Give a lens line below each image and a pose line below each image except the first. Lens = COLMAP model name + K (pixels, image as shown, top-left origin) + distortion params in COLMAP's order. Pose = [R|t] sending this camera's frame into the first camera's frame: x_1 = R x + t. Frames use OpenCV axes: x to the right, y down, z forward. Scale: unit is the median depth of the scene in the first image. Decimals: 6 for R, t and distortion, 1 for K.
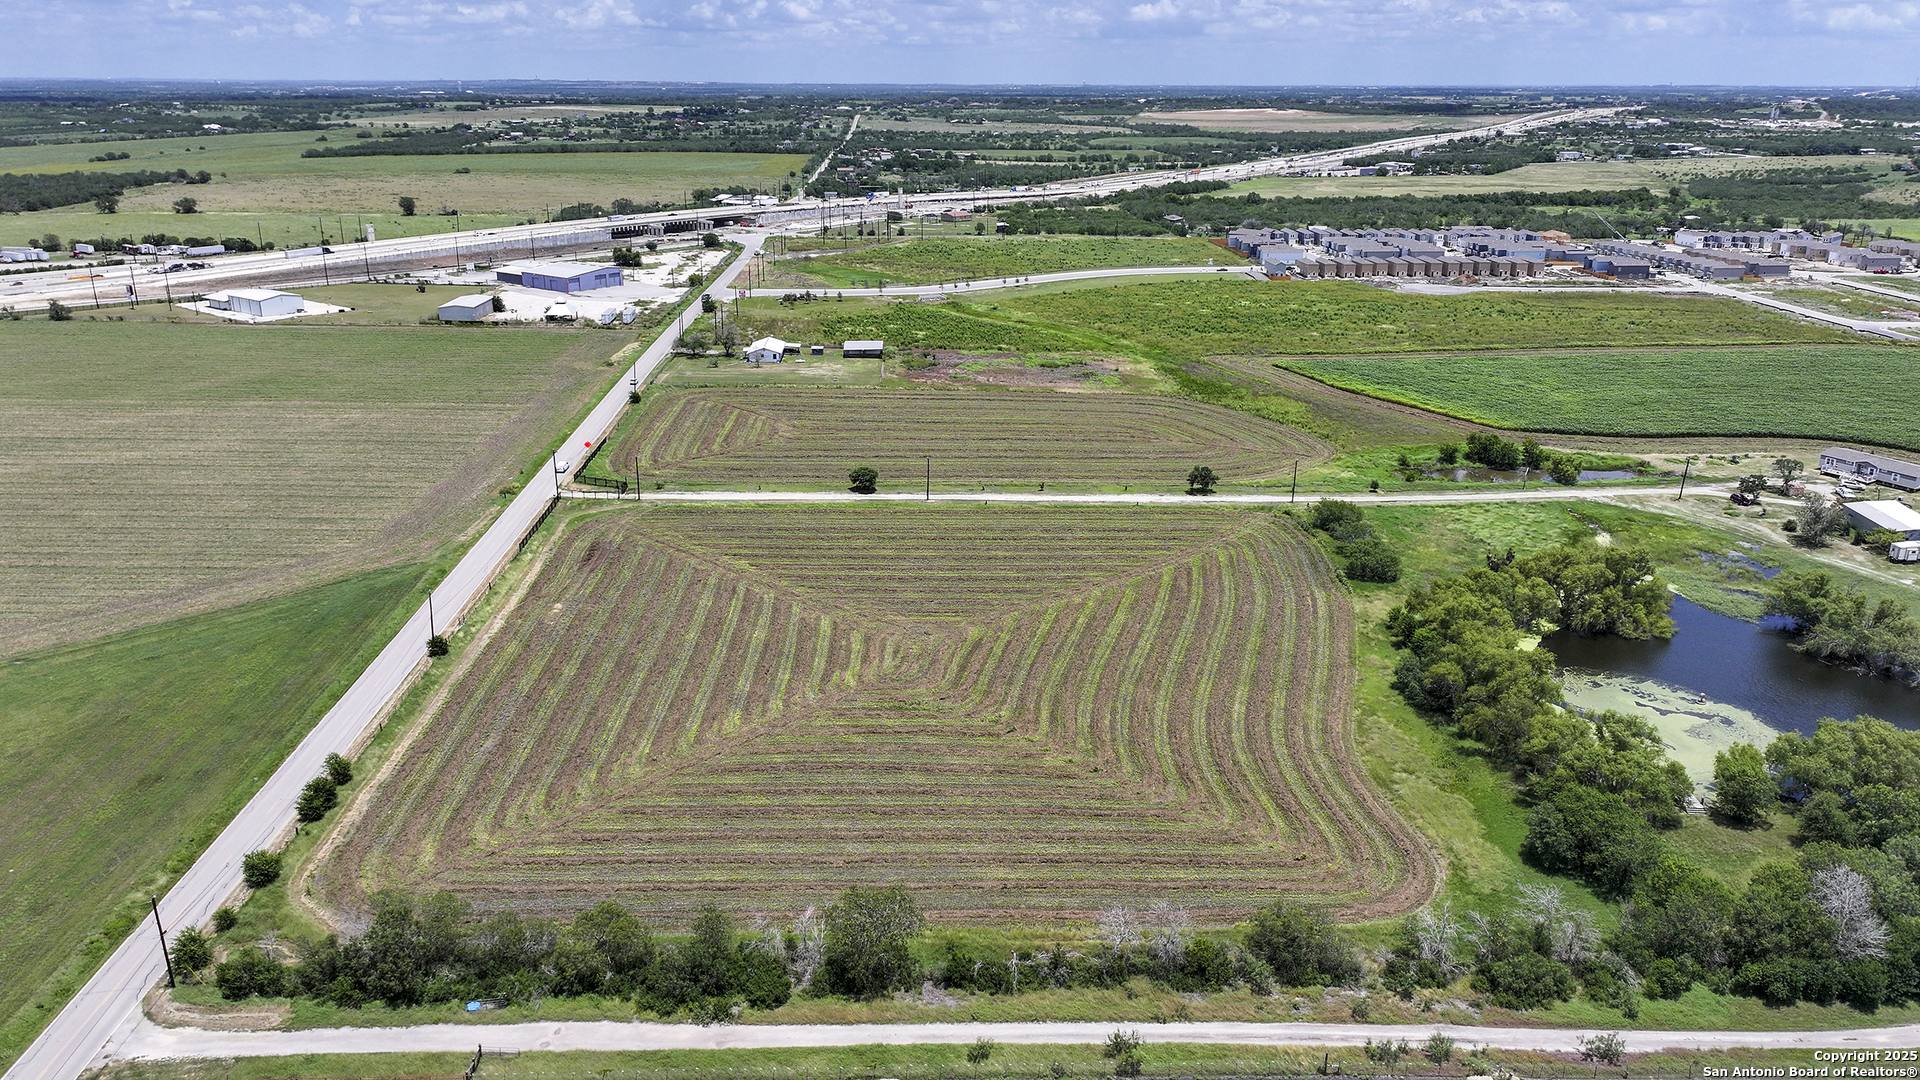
lens RADIAL K [[1371.8, 0, 904.3], [0, 1371.8, 542.1], [0, 0, 1]] dist [0.001356, -0.005838]
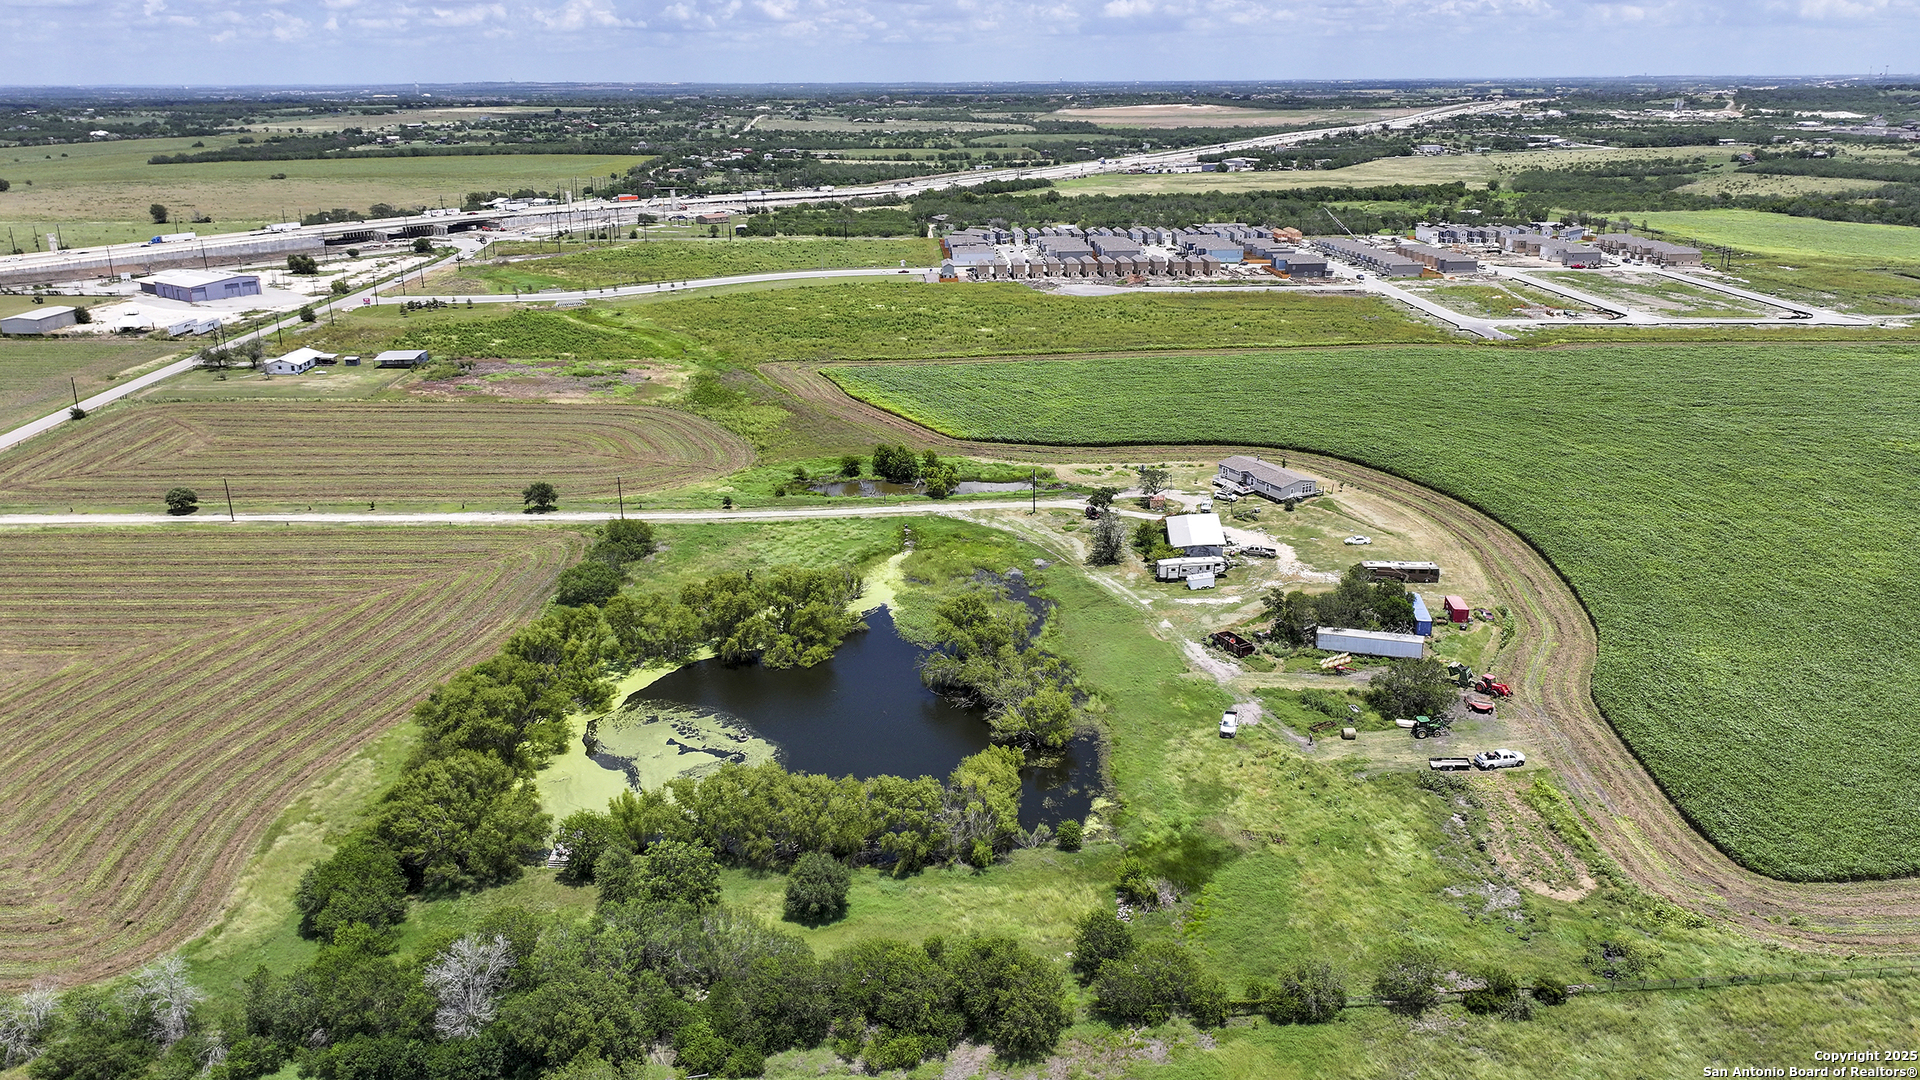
lens RADIAL K [[1366.1, 0, 960.0], [0, 1366.1, 540.0], [0, 0, 1]] dist [-0.000410, -0.001519]
pose [[0.999954, -0.009421, -0.001875, 0.148983], [0.009424, 0.999955, 0.001286, -0.004020], [0.001863, -0.001303, 0.999997, 0.012458]]
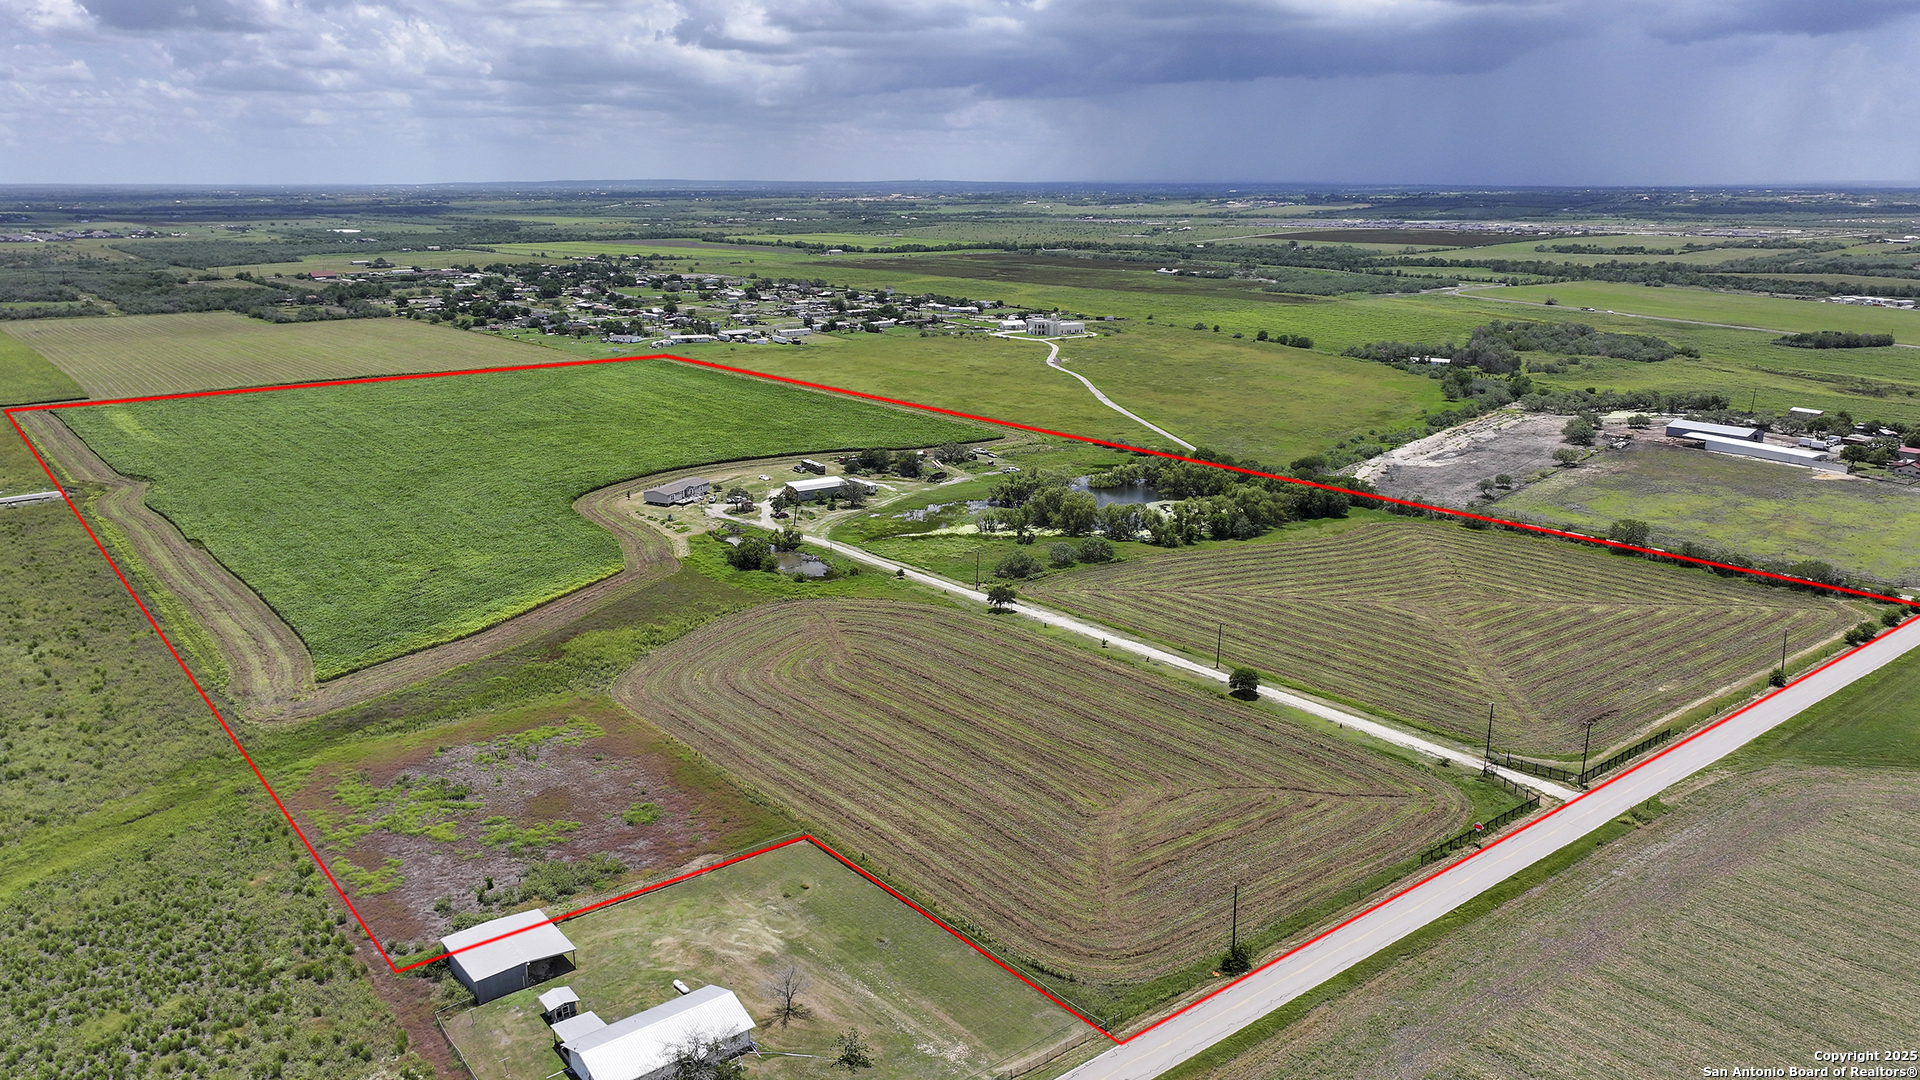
lens RADIAL K [[1371.8, 0, 904.3], [0, 1371.8, 542.1], [0, 0, 1]] dist [0.001356, -0.005838]
pose [[-0.604659, -0.205880, 0.769416, -0.182531], [0.255466, 0.864847, 0.432178, -0.183863], [-0.754403, 0.457880, -0.470342, 0.488455]]
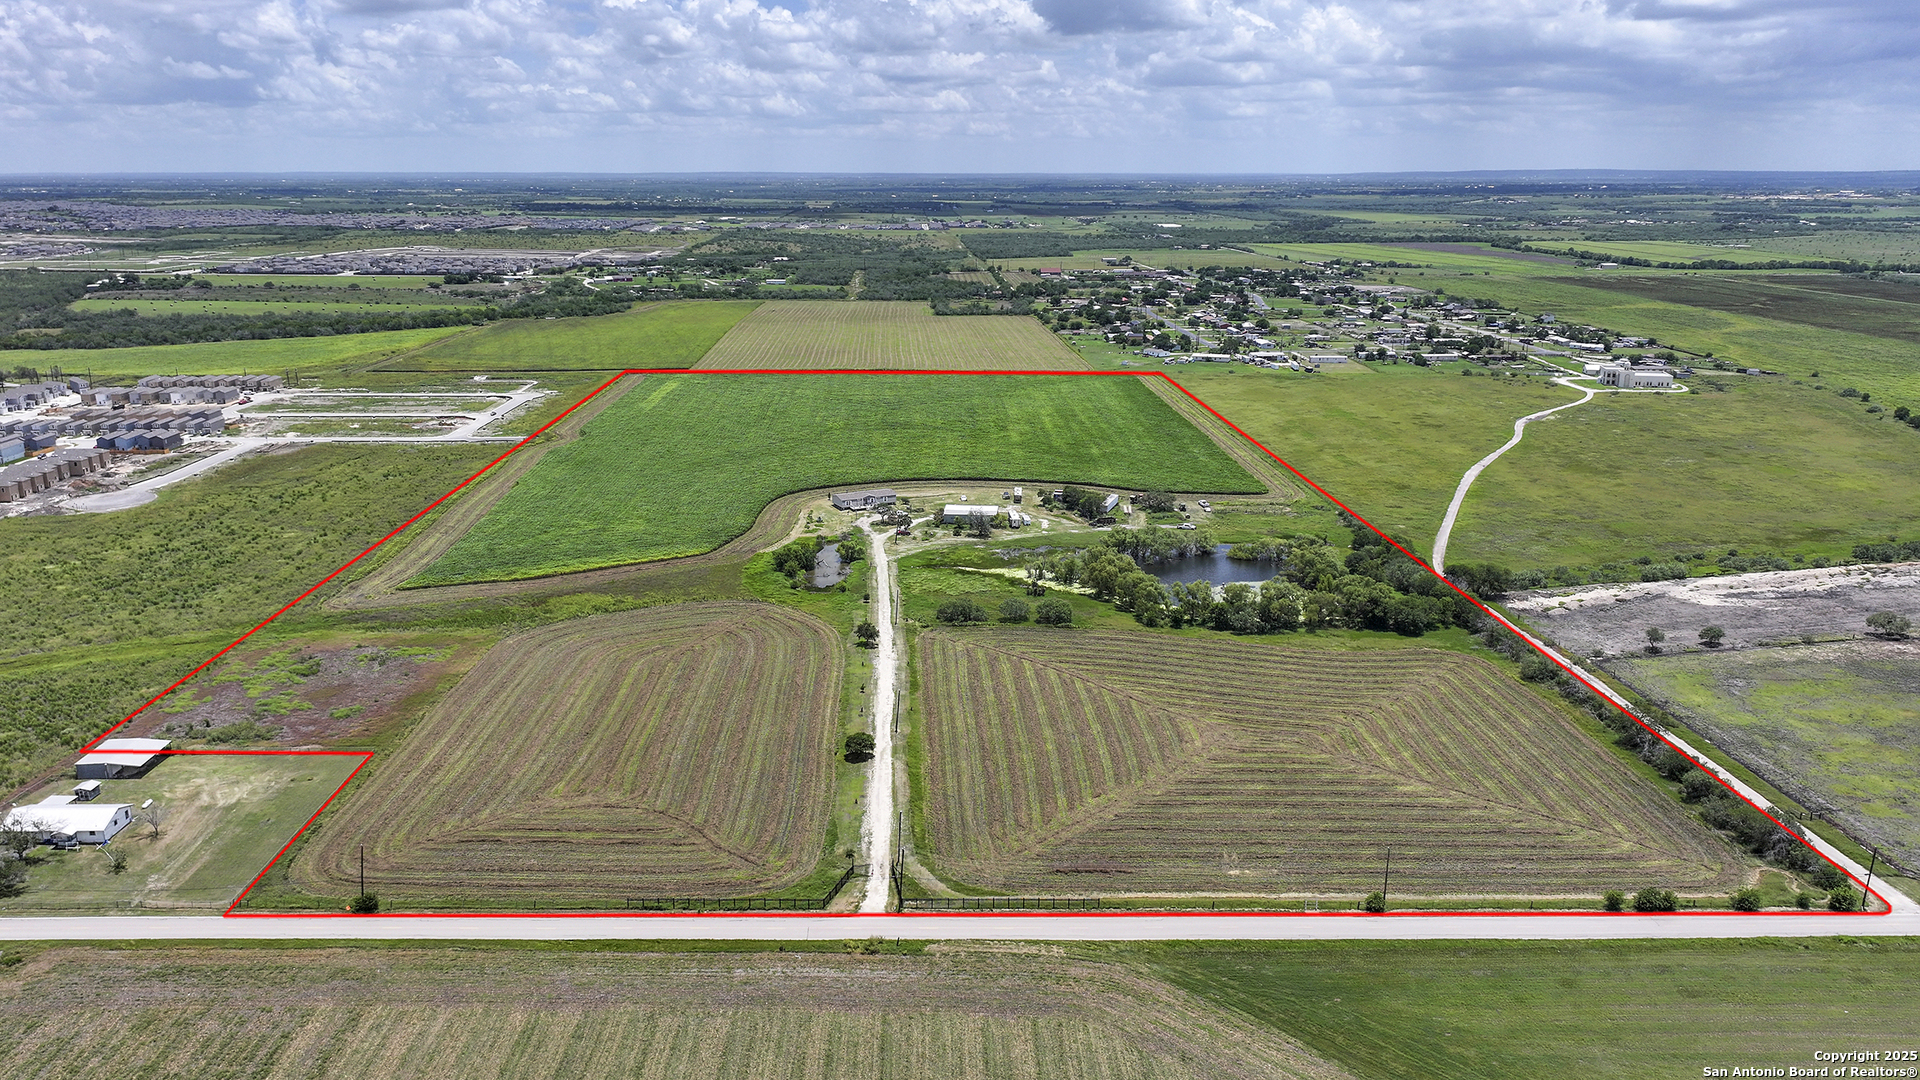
lens RADIAL K [[1371.8, 0, 904.3], [0, 1371.8, 542.1], [0, 0, 1]] dist [0.001356, -0.005838]
pose [[0.012723, -0.267673, 0.963426, -0.294159], [0.325635, 0.912089, 0.249110, -0.129905], [-0.945410, 0.310556, 0.098768, 0.256897]]
